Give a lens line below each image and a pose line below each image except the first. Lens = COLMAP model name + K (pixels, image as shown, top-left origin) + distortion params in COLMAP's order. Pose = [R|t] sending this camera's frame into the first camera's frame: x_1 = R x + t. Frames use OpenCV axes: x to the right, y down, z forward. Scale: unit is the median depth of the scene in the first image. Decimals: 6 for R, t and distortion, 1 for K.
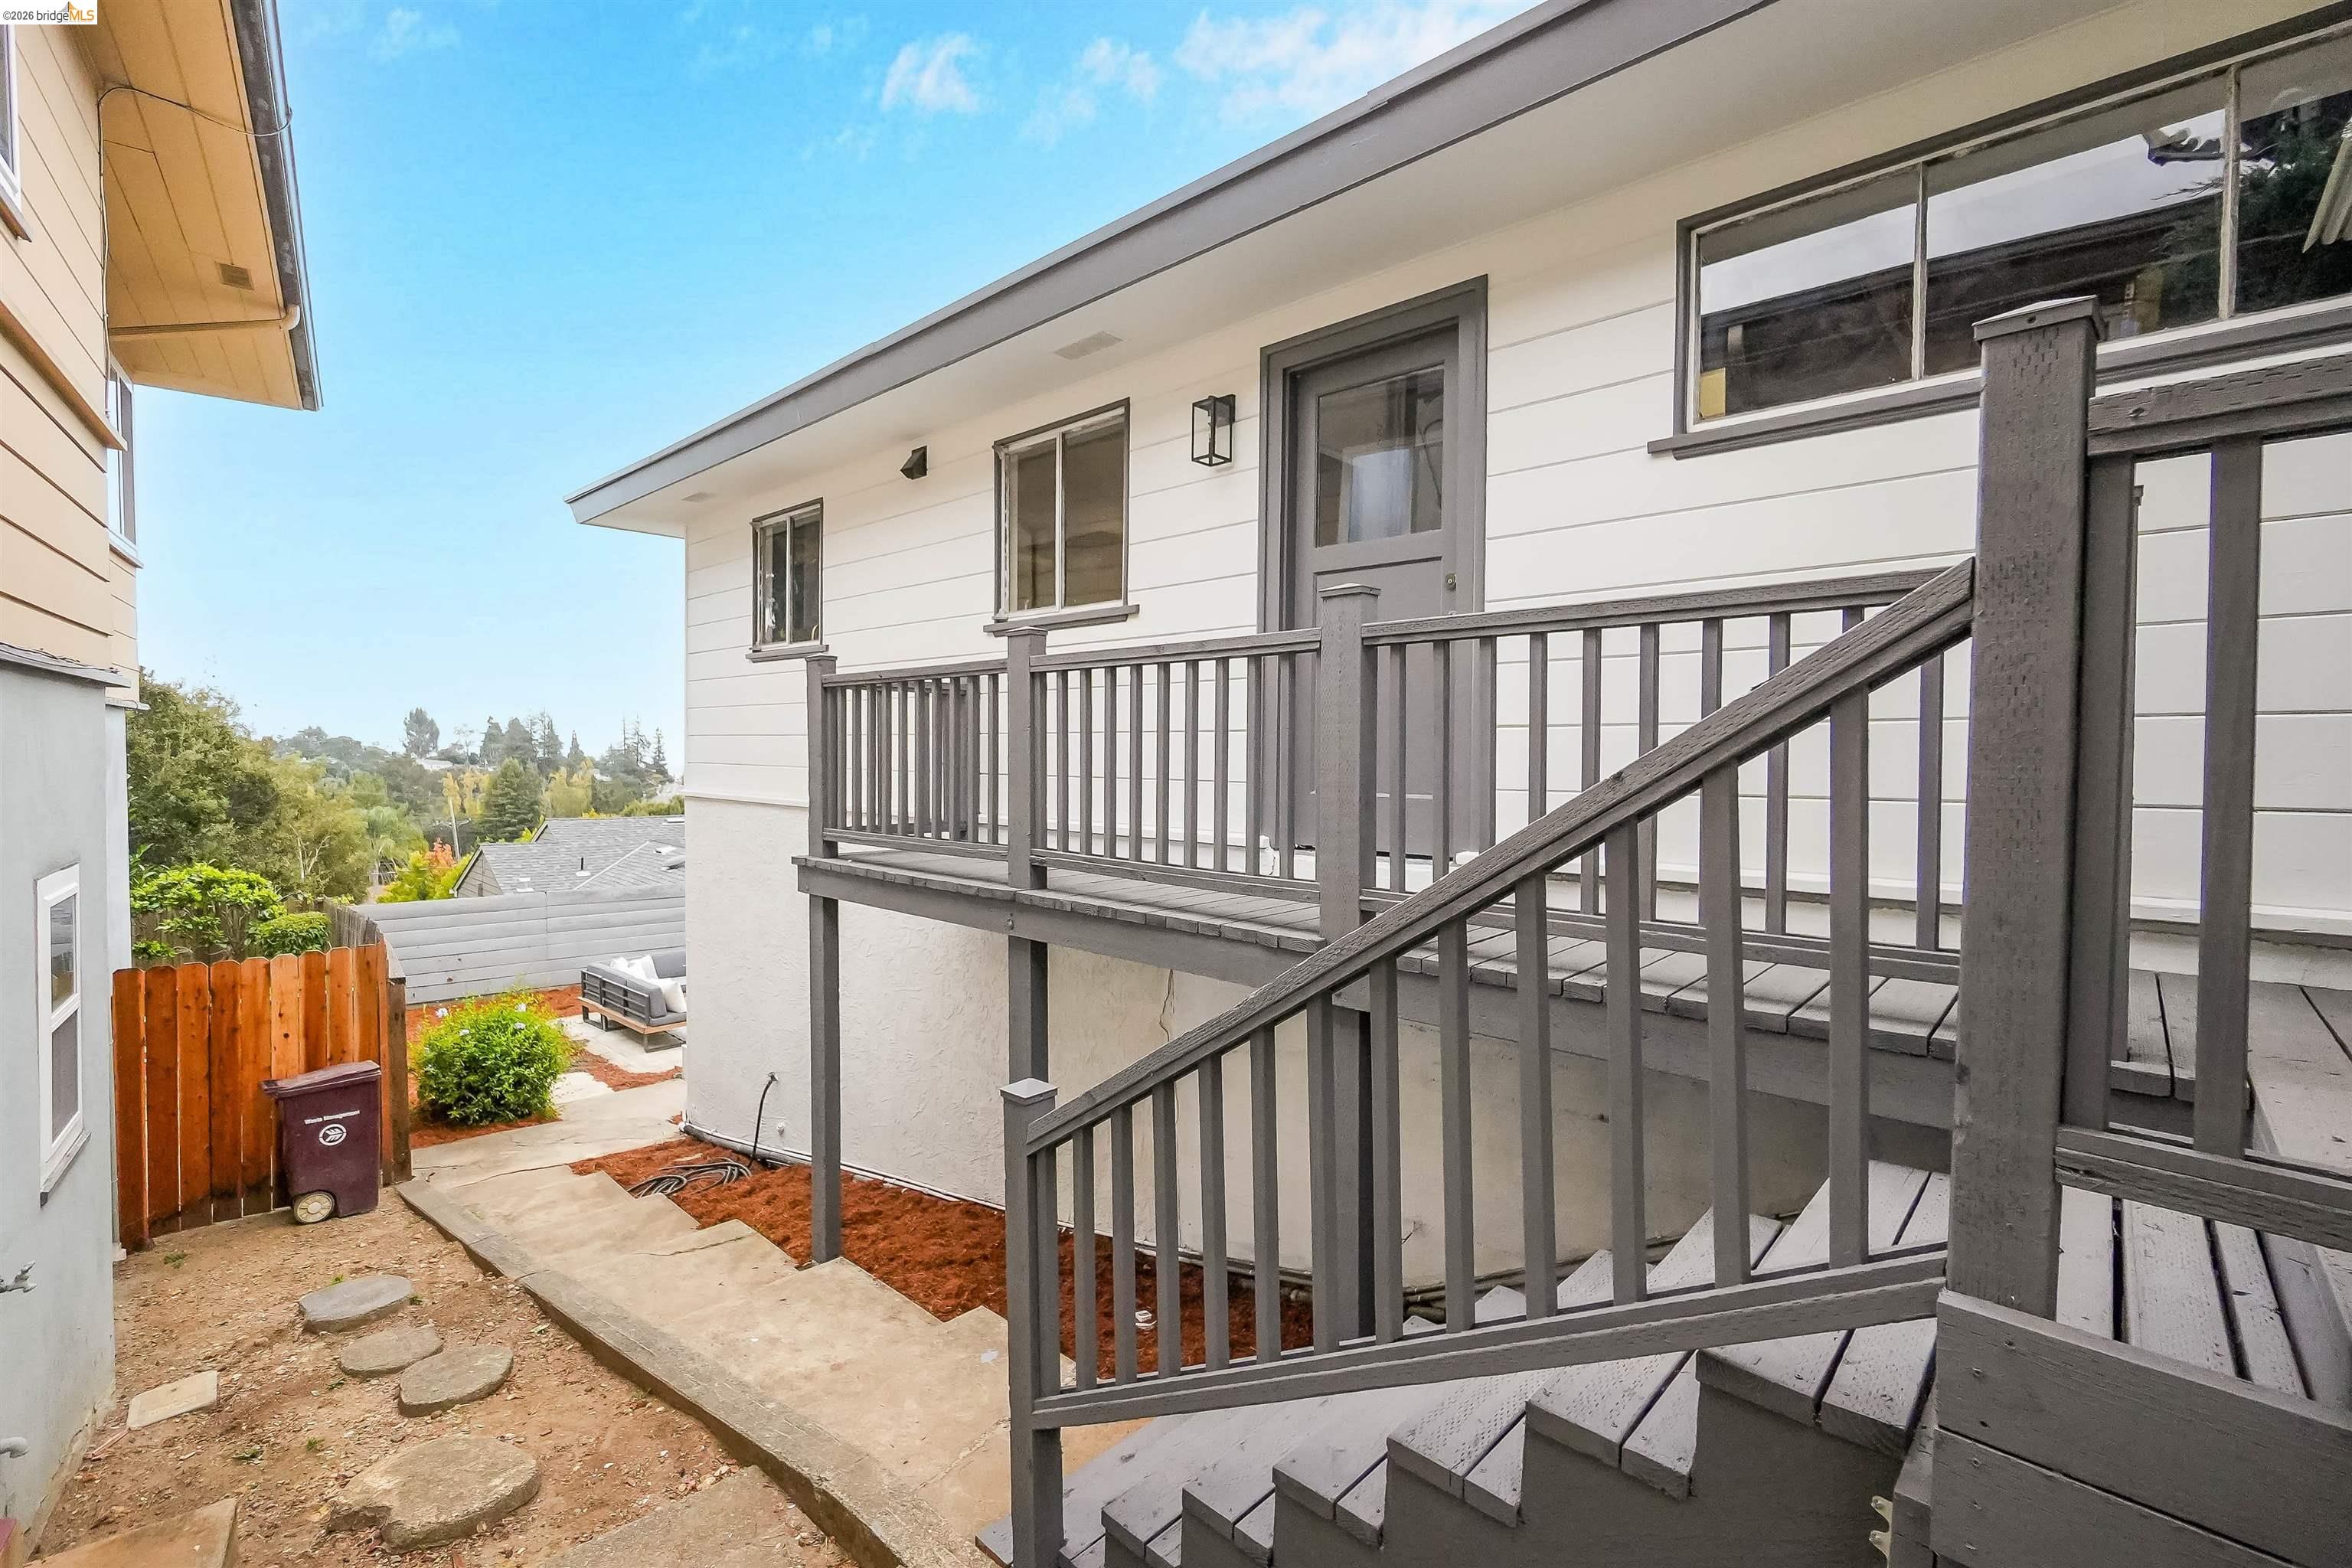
lens RADIAL K [[1010.6, 0, 1176.6], [0, 1010.6, 783.5], [0, 0, 1]] dist [-0.001396, 0.002690]
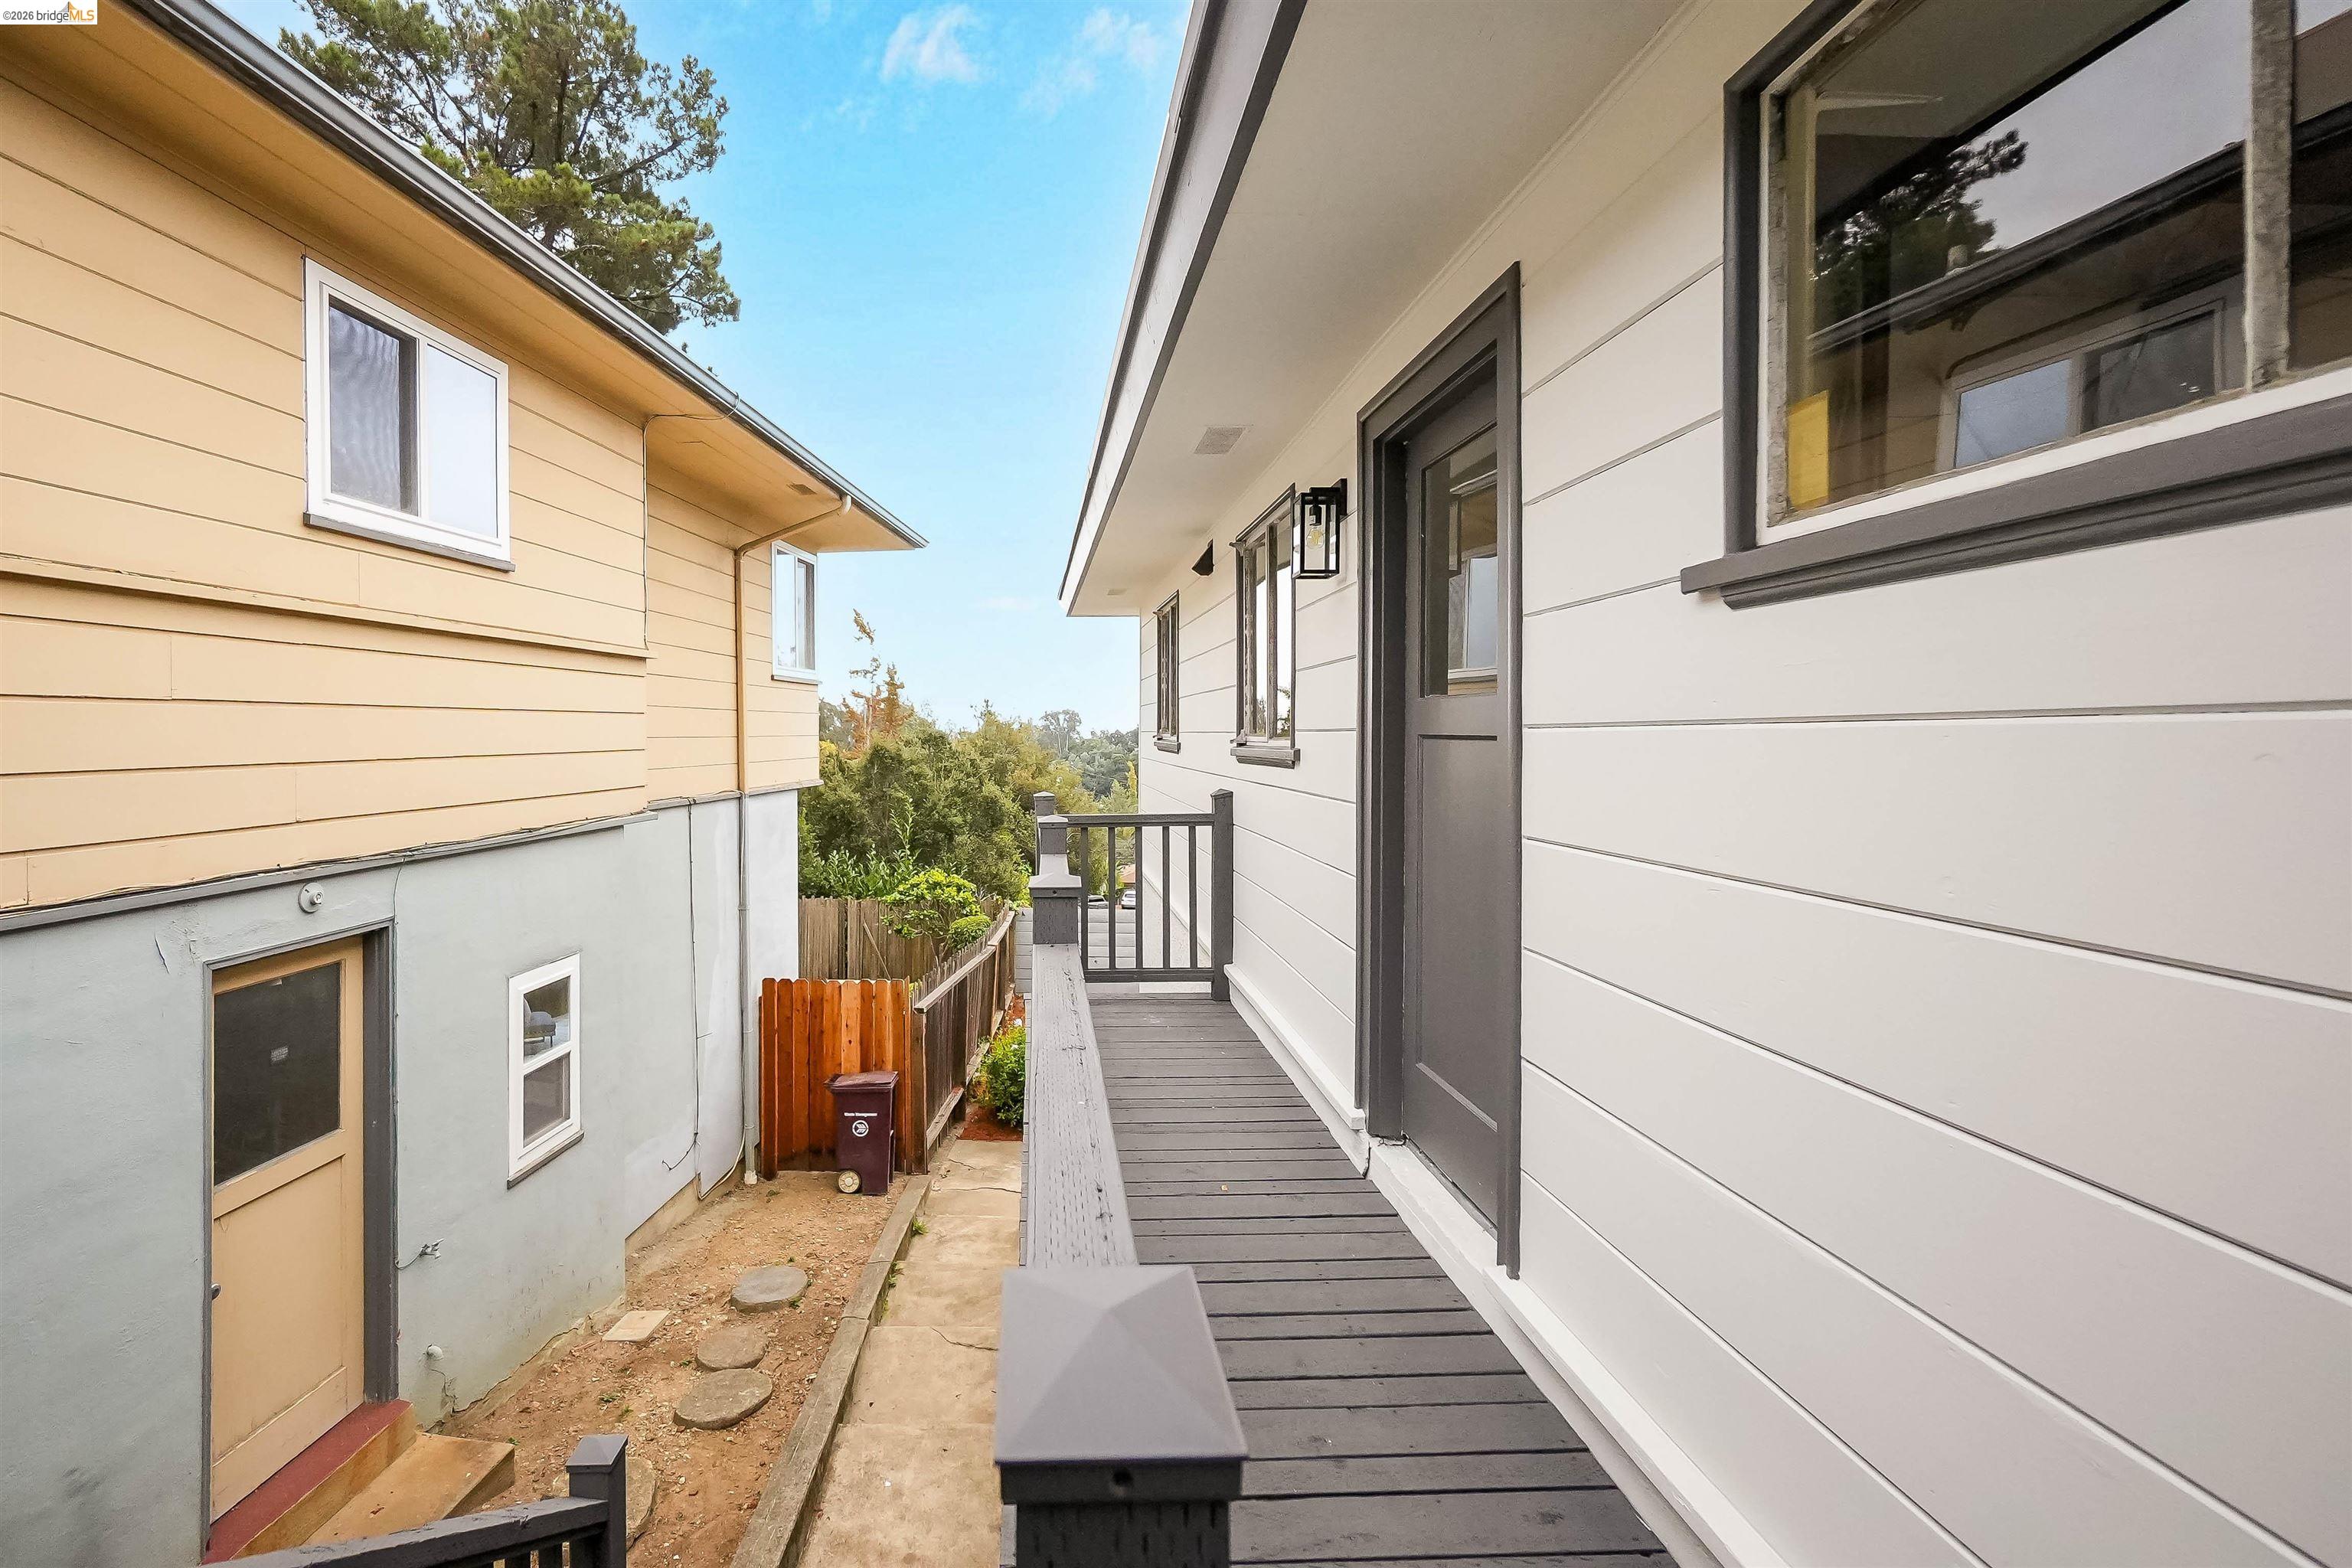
lens RADIAL K [[1072.0, 0, 1095.3], [0, 1072.0, 738.7], [0, 0, 1]] dist [0.003874, 0.000095]
pose [[0.696648, 0.004342, -0.717400, 0.361546], [-0.018044, 0.999771, -0.011471, -0.142152], [0.717186, 0.020936, 0.696567, 0.261945]]
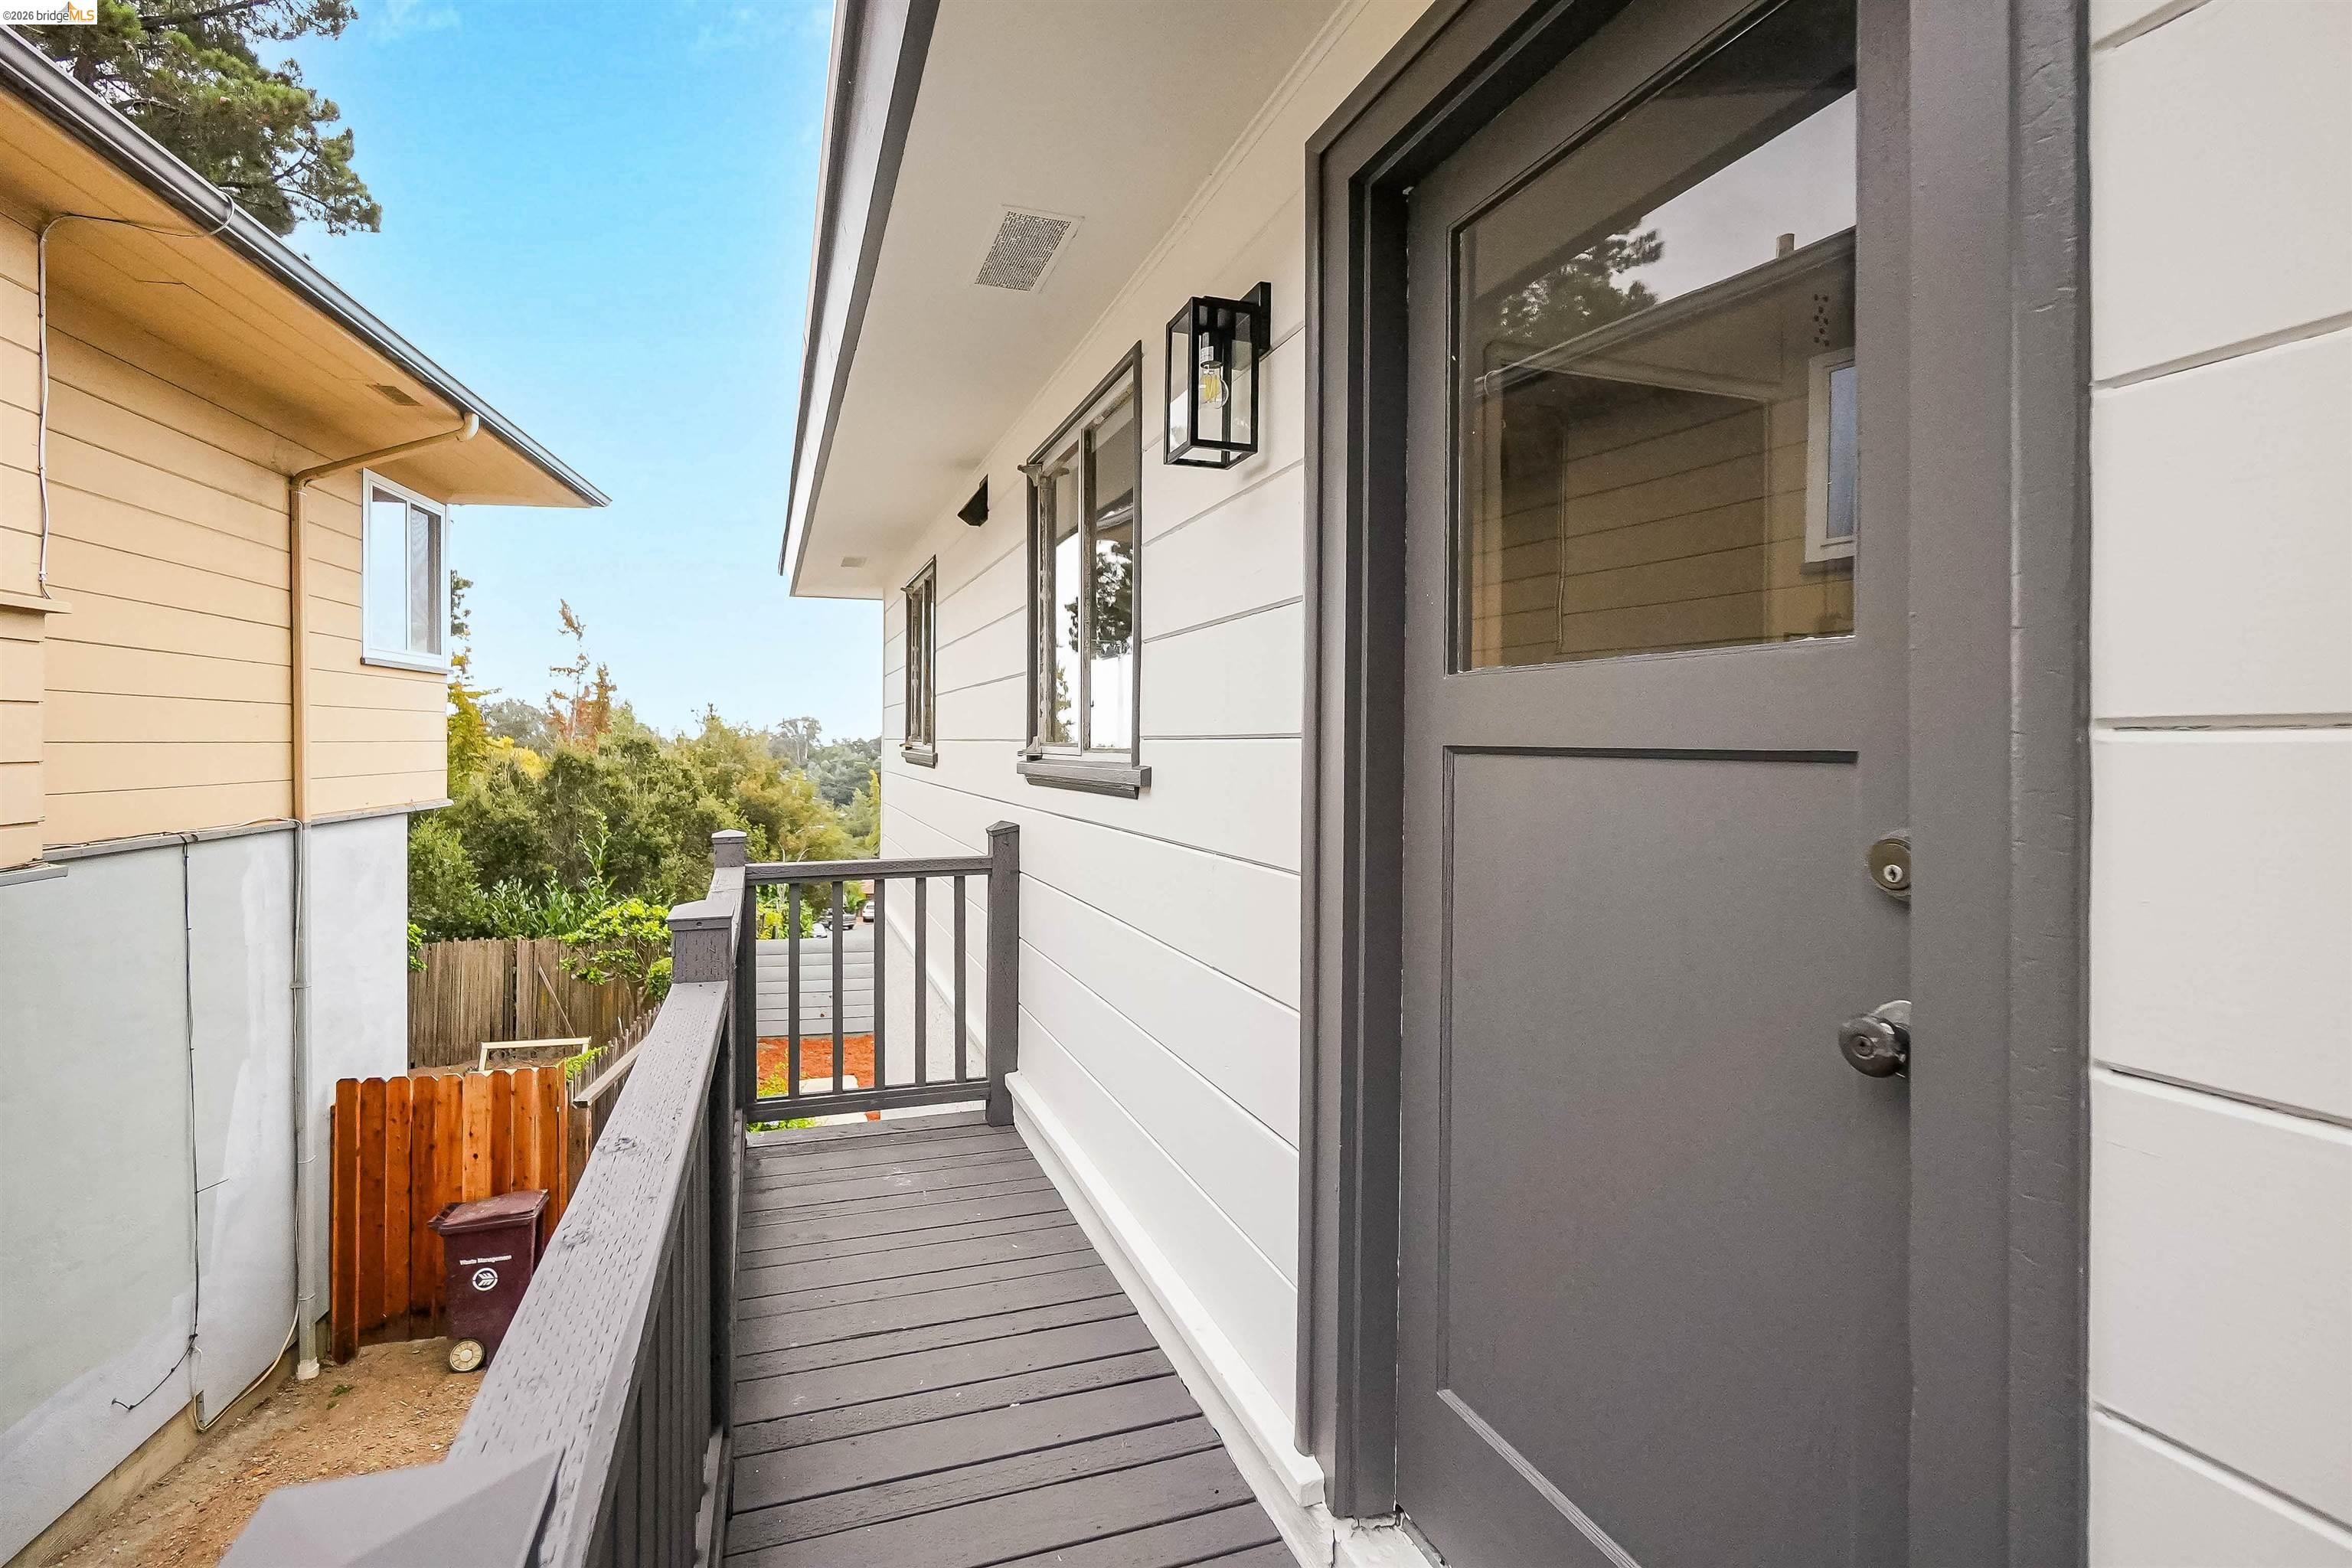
lens RADIAL K [[1010.6, 0, 1132.5], [0, 1010.6, 734.9], [0, 0, 1]] dist [-0.001396, 0.002690]
pose [[0.870020, 0.001765, -0.493013, 0.156422], [-0.018004, 0.999440, -0.028195, -0.147225], [0.492687, 0.033406, 0.869565, 0.477774]]
